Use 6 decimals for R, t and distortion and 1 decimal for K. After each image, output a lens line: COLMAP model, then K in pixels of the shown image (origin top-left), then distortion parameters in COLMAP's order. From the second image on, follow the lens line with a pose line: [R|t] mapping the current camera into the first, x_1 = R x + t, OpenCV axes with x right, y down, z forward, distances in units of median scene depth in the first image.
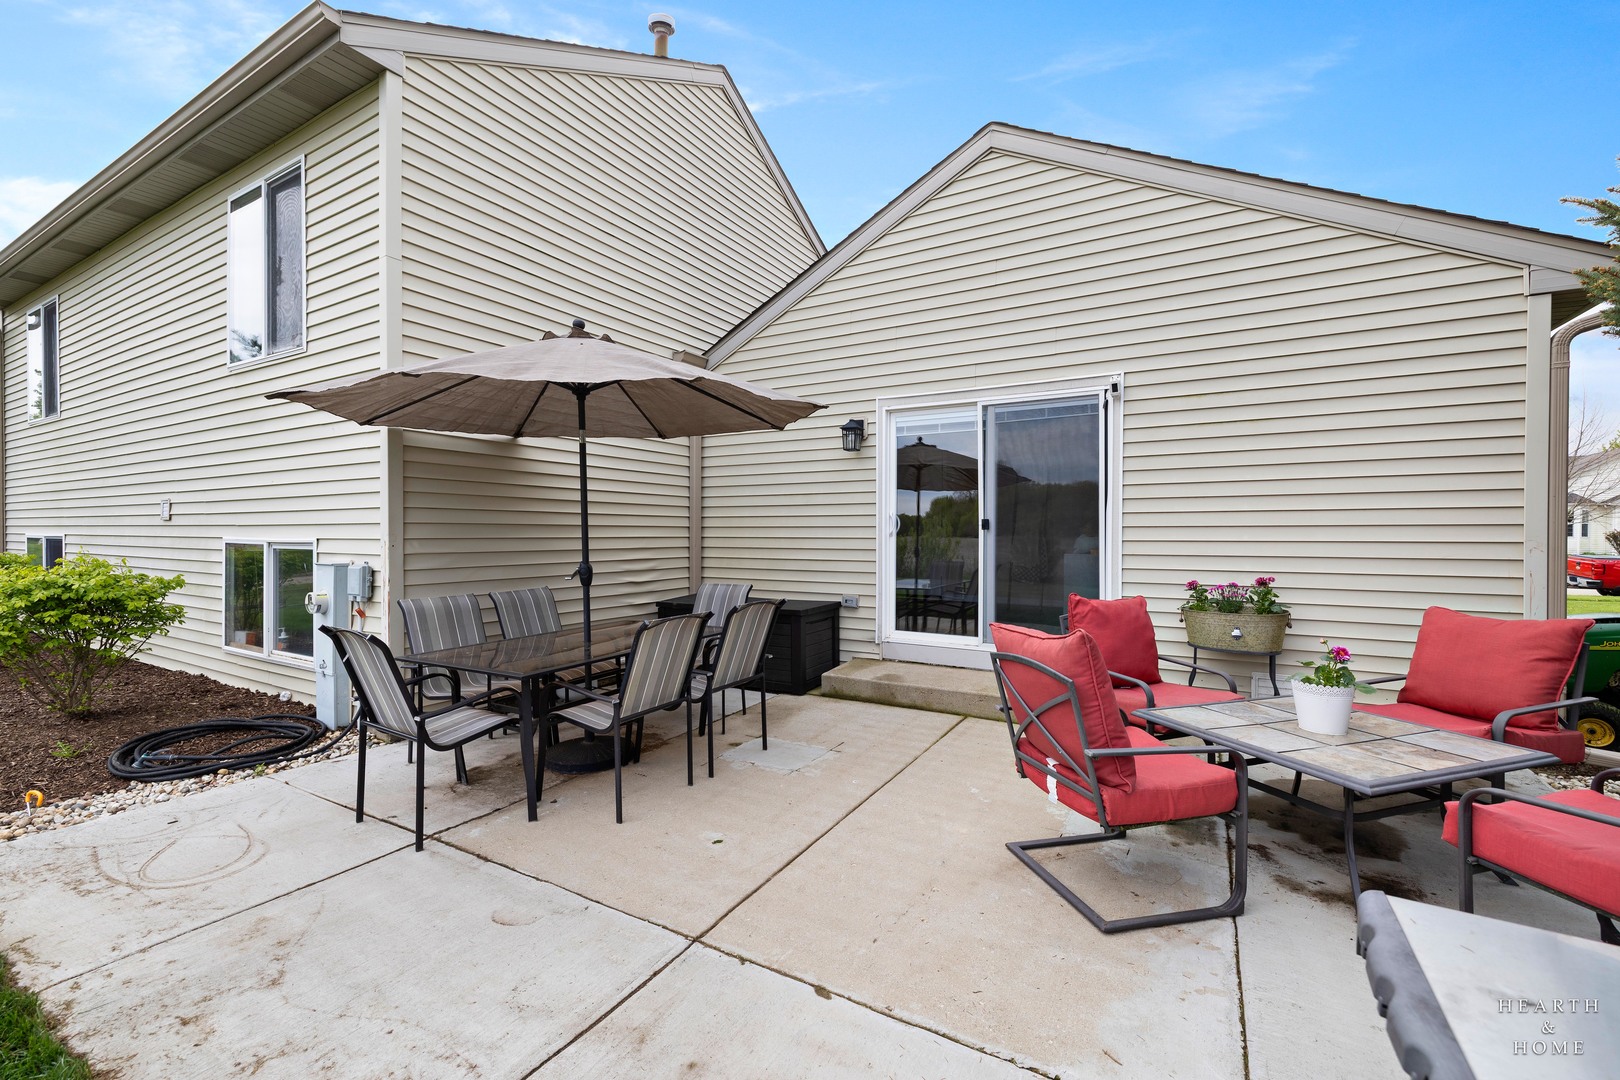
lens RADIAL K [[680.8, 0, 810.0], [0, 680.8, 540.0], [0, 0, 1]] dist [0.000047, 0.000054]
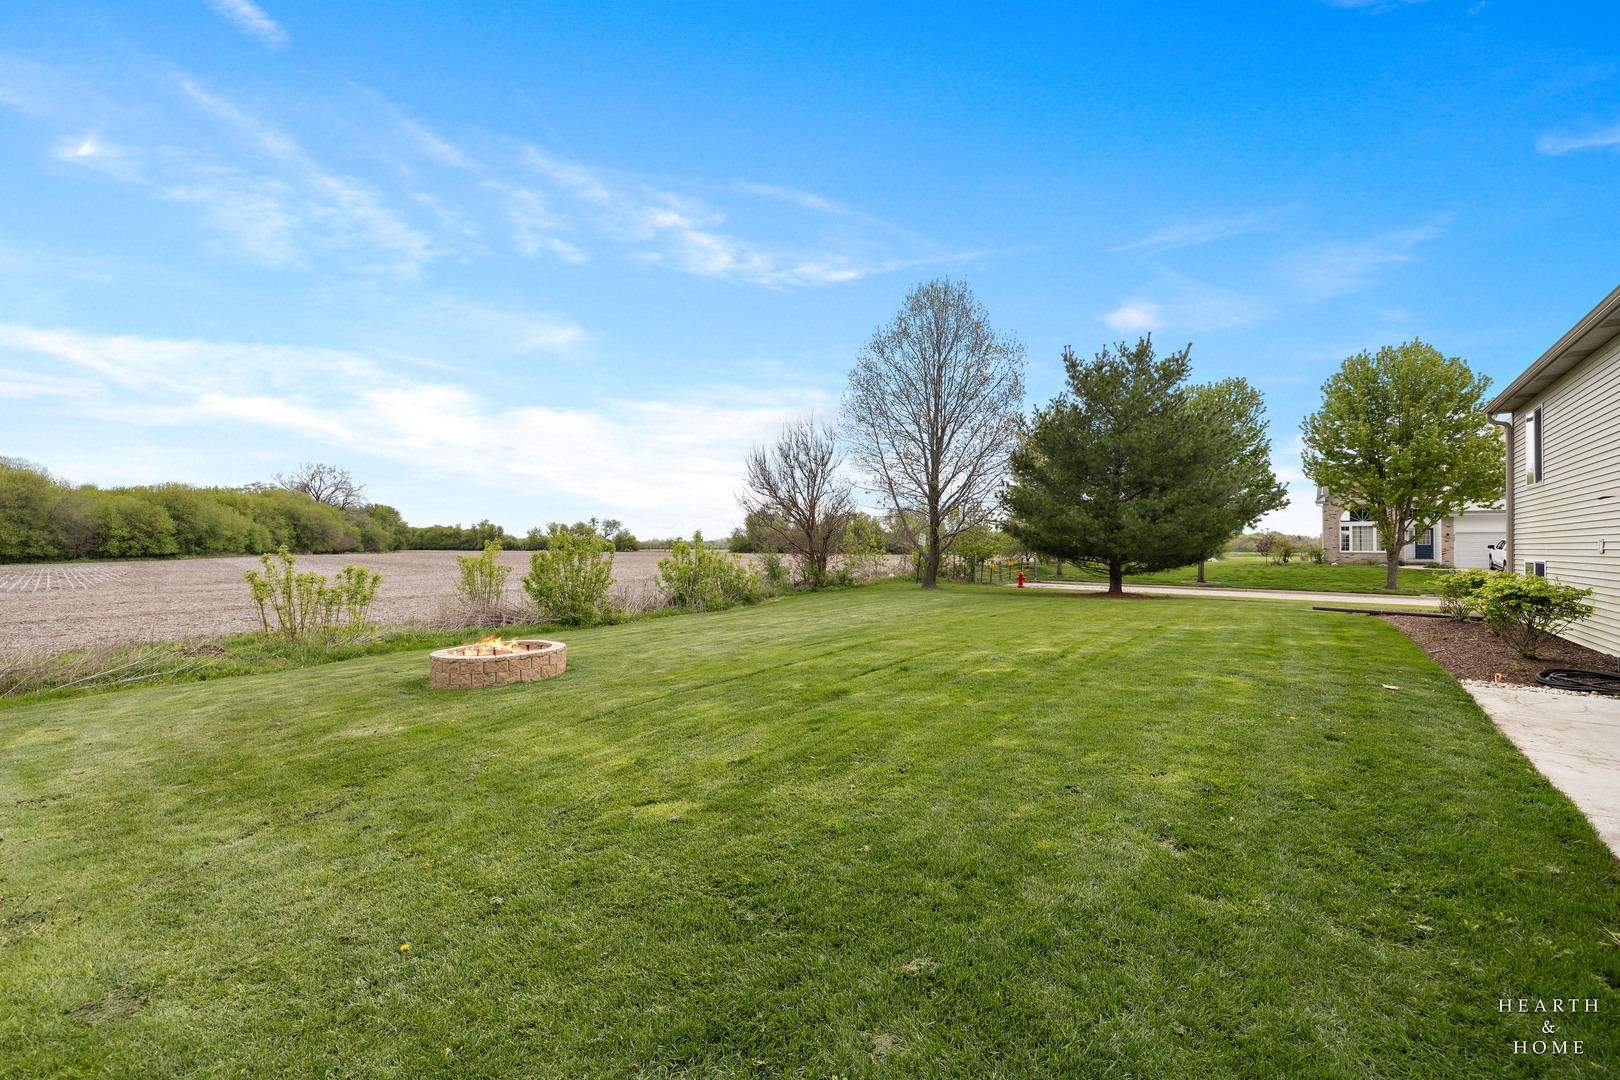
lens RADIAL K [[680.8, 0, 810.0], [0, 680.8, 540.0], [0, 0, 1]] dist [0.000047, 0.000054]
pose [[-0.121937, -0.013602, -0.992445, 0.971575], [-0.017134, 0.999786, -0.011598, -0.014012], [0.992390, 0.015590, -0.122144, -0.702329]]
